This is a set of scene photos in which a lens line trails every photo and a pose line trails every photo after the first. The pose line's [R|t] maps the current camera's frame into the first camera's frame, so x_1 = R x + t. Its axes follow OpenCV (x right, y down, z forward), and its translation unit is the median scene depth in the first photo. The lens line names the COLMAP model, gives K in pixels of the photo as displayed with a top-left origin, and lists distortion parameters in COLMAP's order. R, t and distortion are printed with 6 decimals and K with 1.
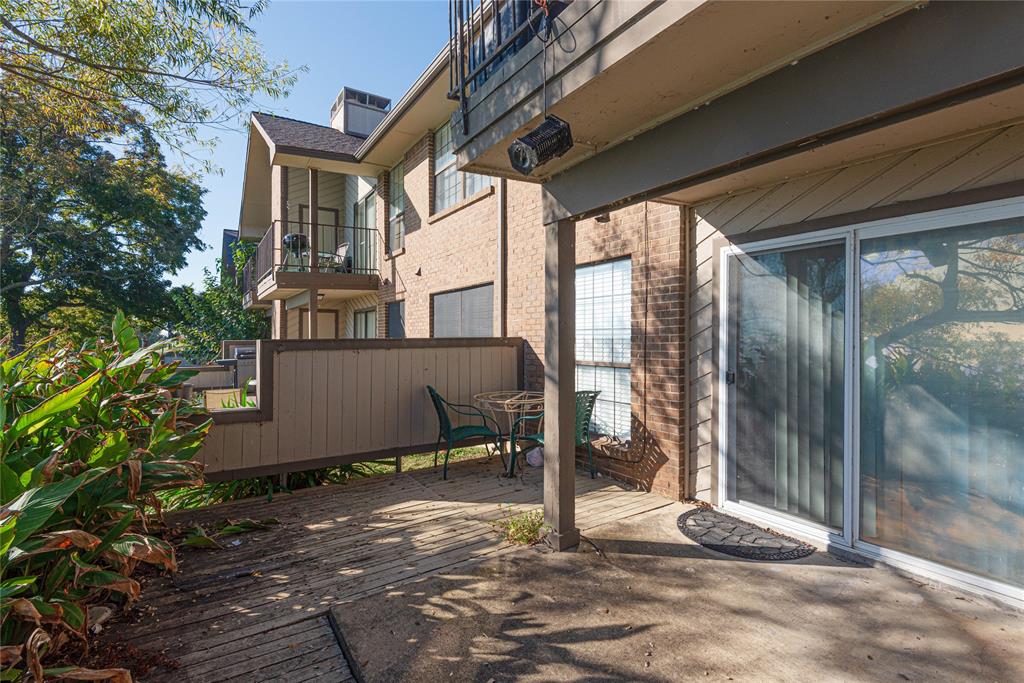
lens RADIAL K [[474.9, 0, 518.1], [0, 474.9, 365.2], [0, 0, 1]] dist [-0.041214, -0.004886]
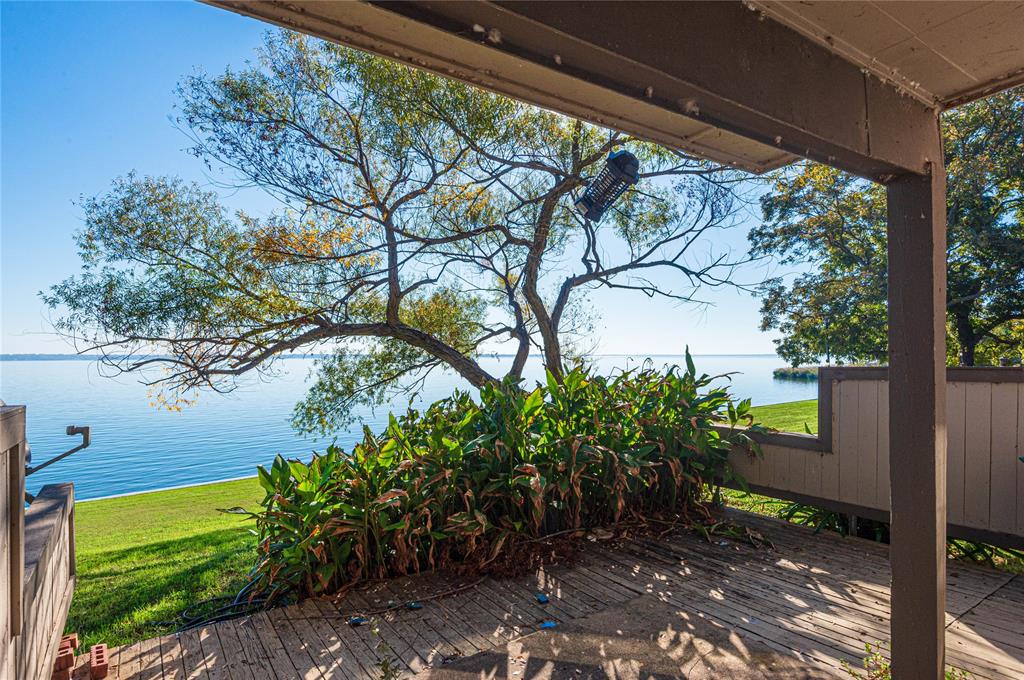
lens RADIAL K [[578.6, 0, 528.7], [0, 578.6, 365.4], [0, 0, 1]] dist [-0.033924, -0.003178]
pose [[-0.016378, 0.016583, -0.999728, 0.862886], [-0.051689, 0.998511, 0.017410, -0.062888], [0.998529, 0.051961, -0.015496, 0.547239]]
